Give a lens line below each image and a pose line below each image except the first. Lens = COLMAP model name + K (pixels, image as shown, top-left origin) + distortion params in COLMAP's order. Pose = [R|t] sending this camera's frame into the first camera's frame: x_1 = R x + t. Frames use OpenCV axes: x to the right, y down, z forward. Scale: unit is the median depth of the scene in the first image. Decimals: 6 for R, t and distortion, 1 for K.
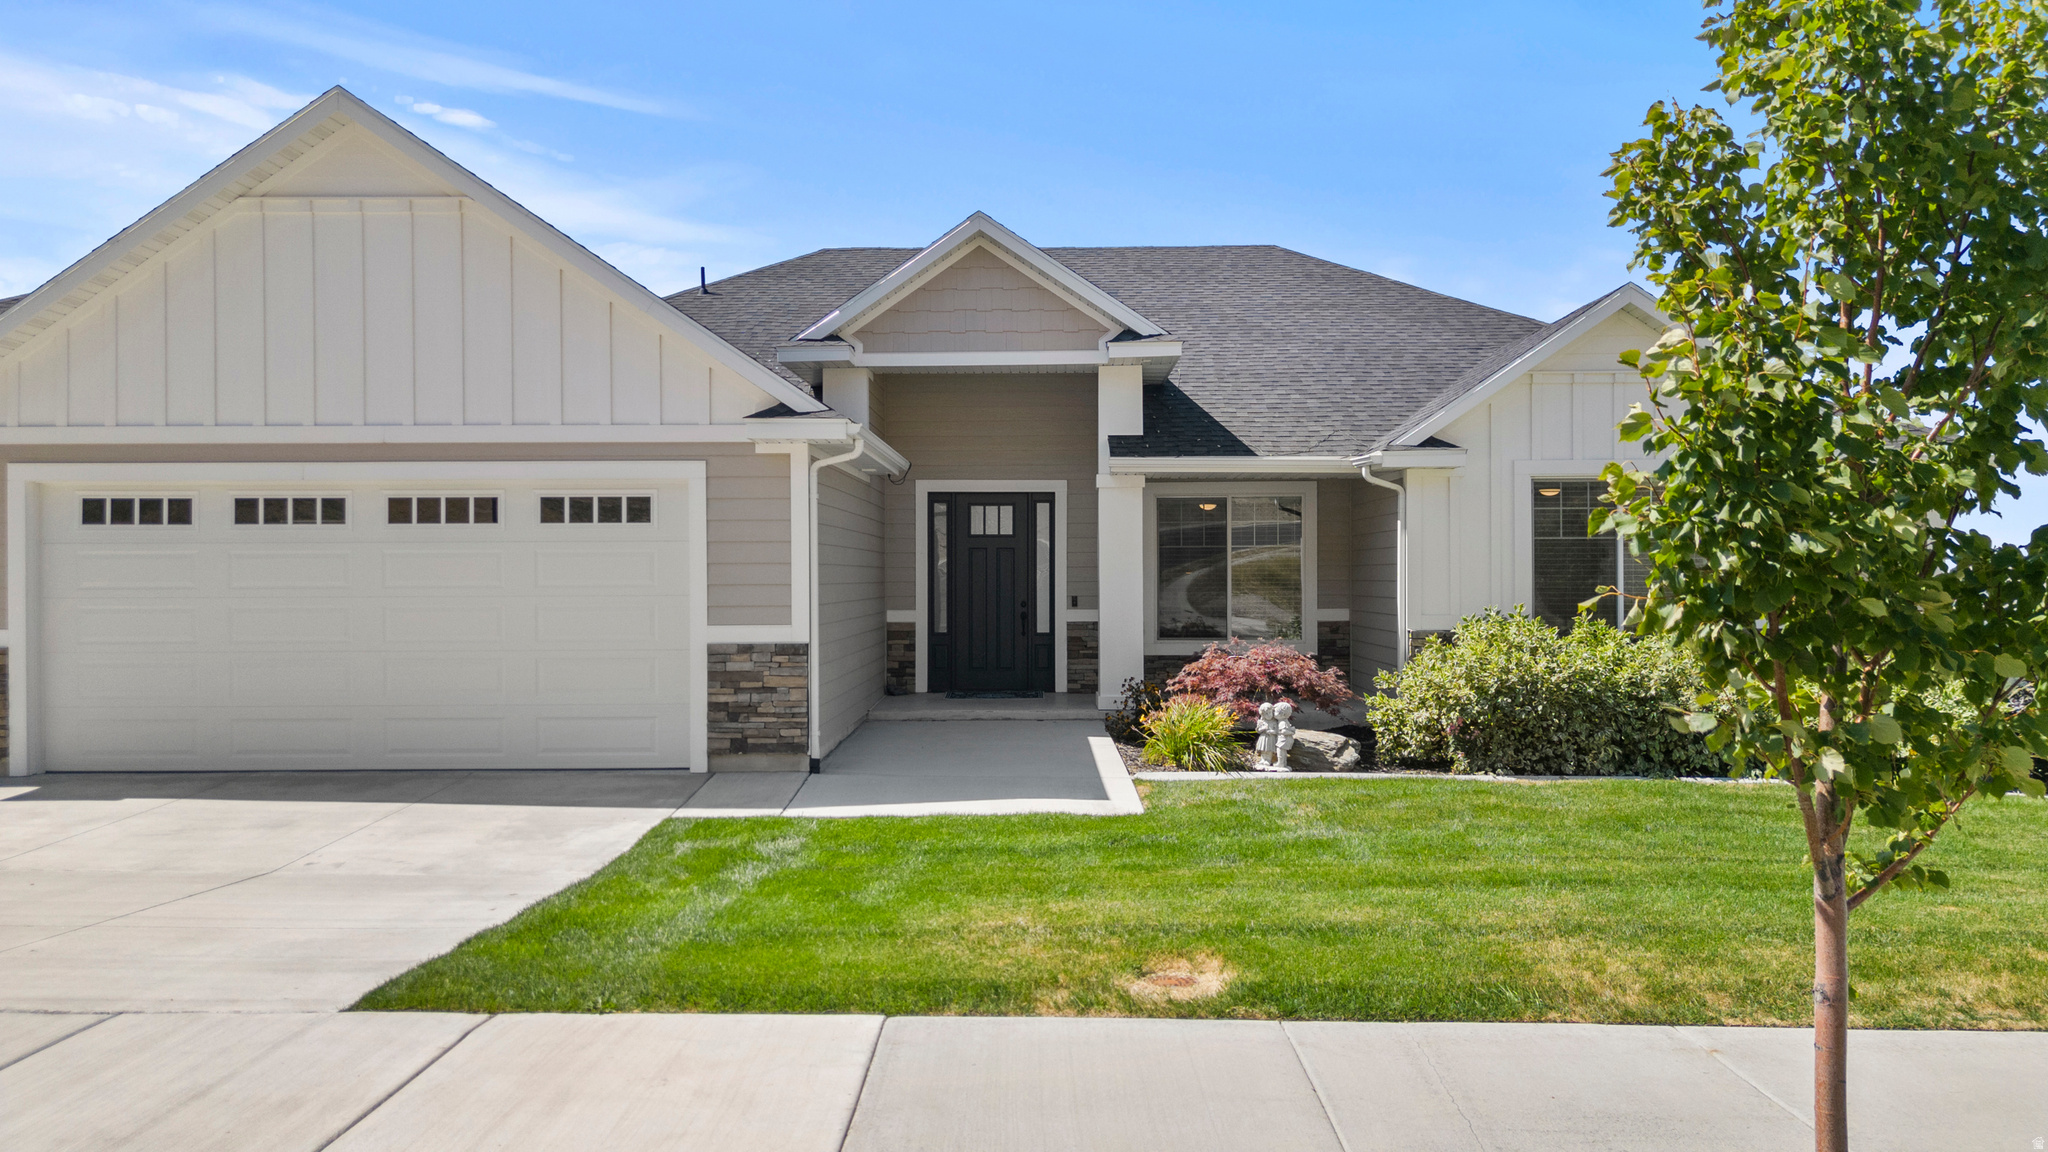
lens RADIAL K [[1451.1, 0, 1024.0], [0, 1451.1, 576.0], [0, 0, 1]] dist [0.026258, -0.004402]
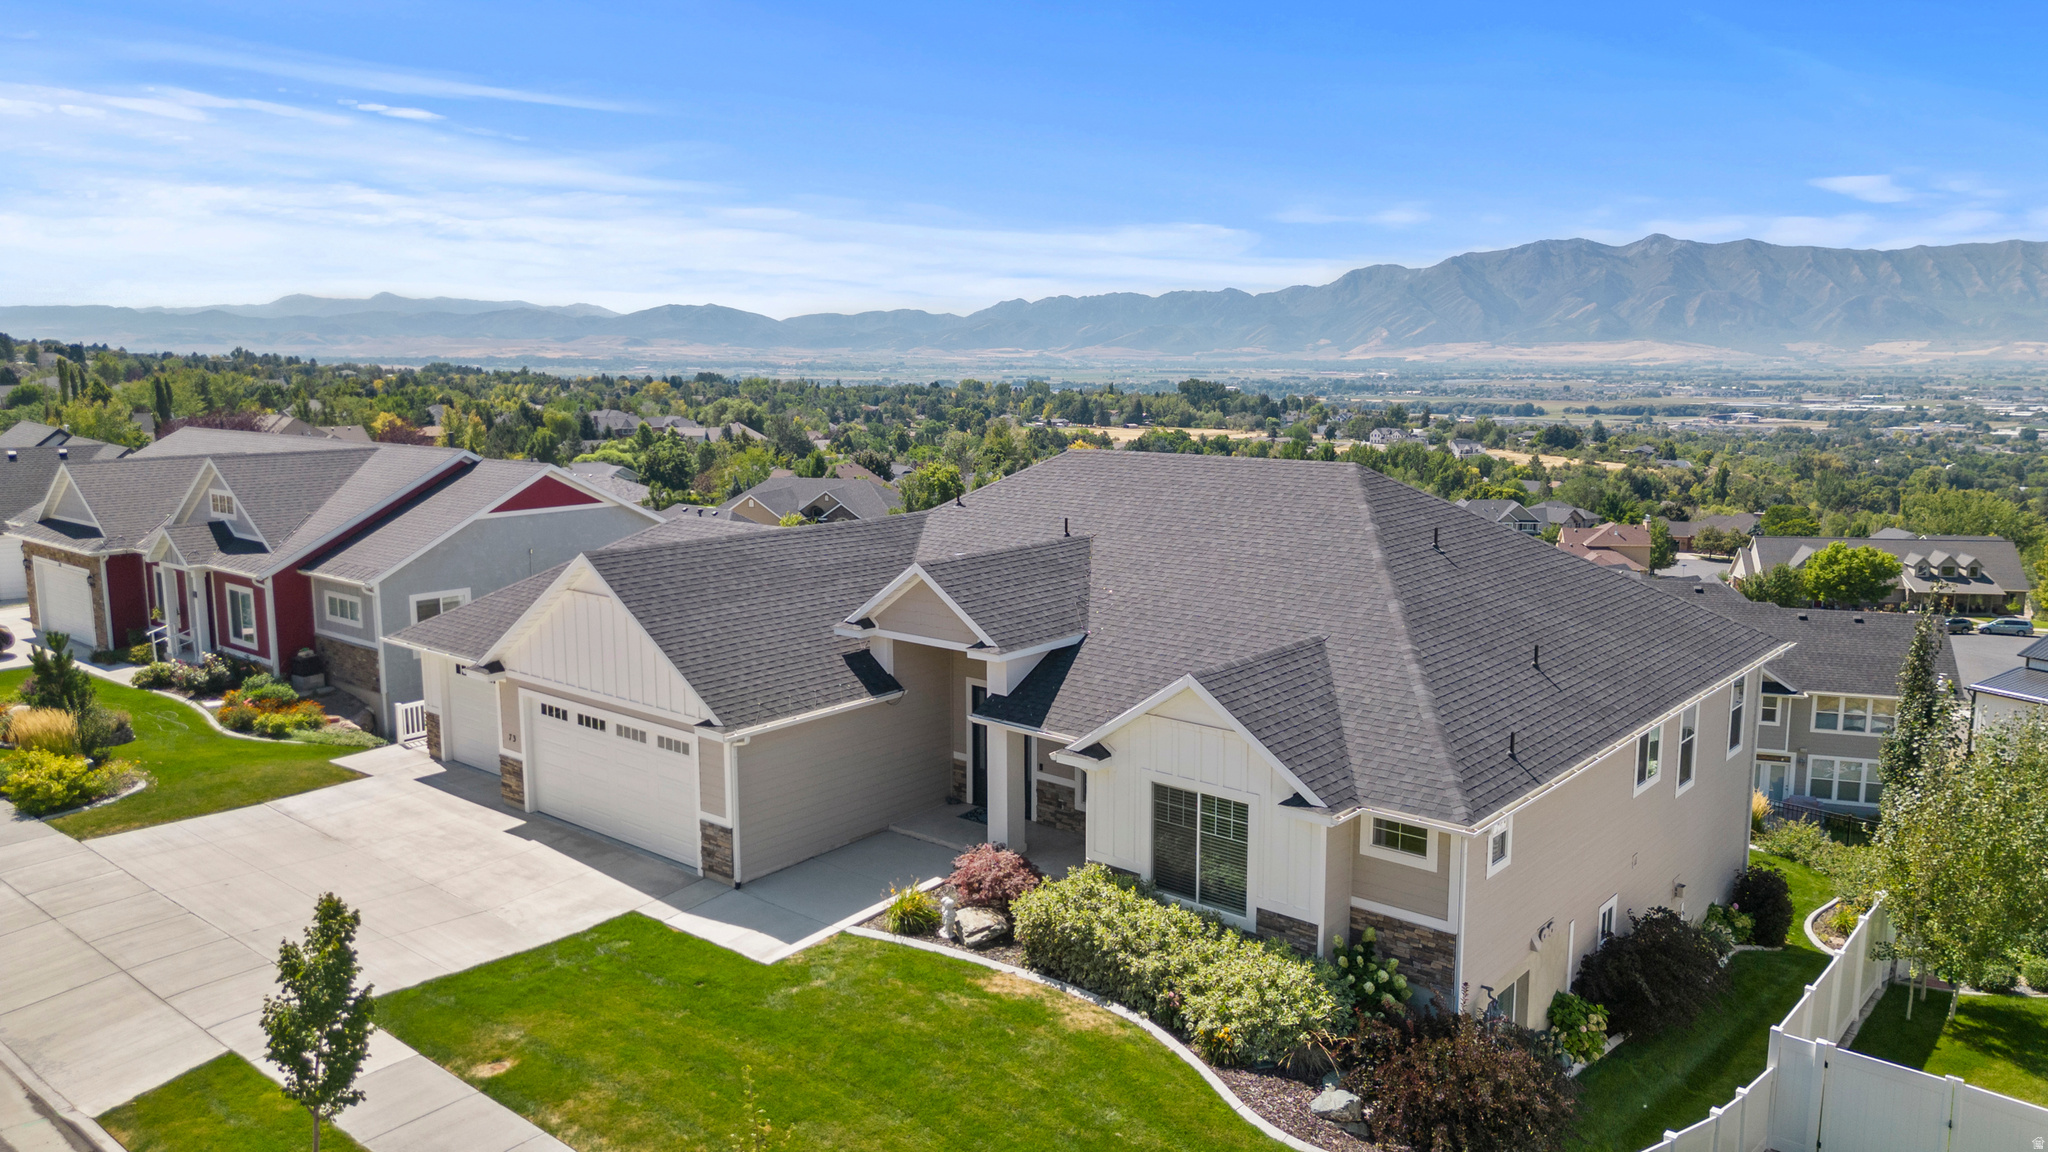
lens RADIAL K [[1451.1, 0, 1024.0], [0, 1451.1, 576.0], [0, 0, 1]] dist [0.026258, -0.004402]
pose [[0.770986, 0.101225, -0.628756, 1.430695], [0.003477, 0.986603, 0.163100, -0.641720], [0.636843, -0.127934, 0.760305, -0.270052]]
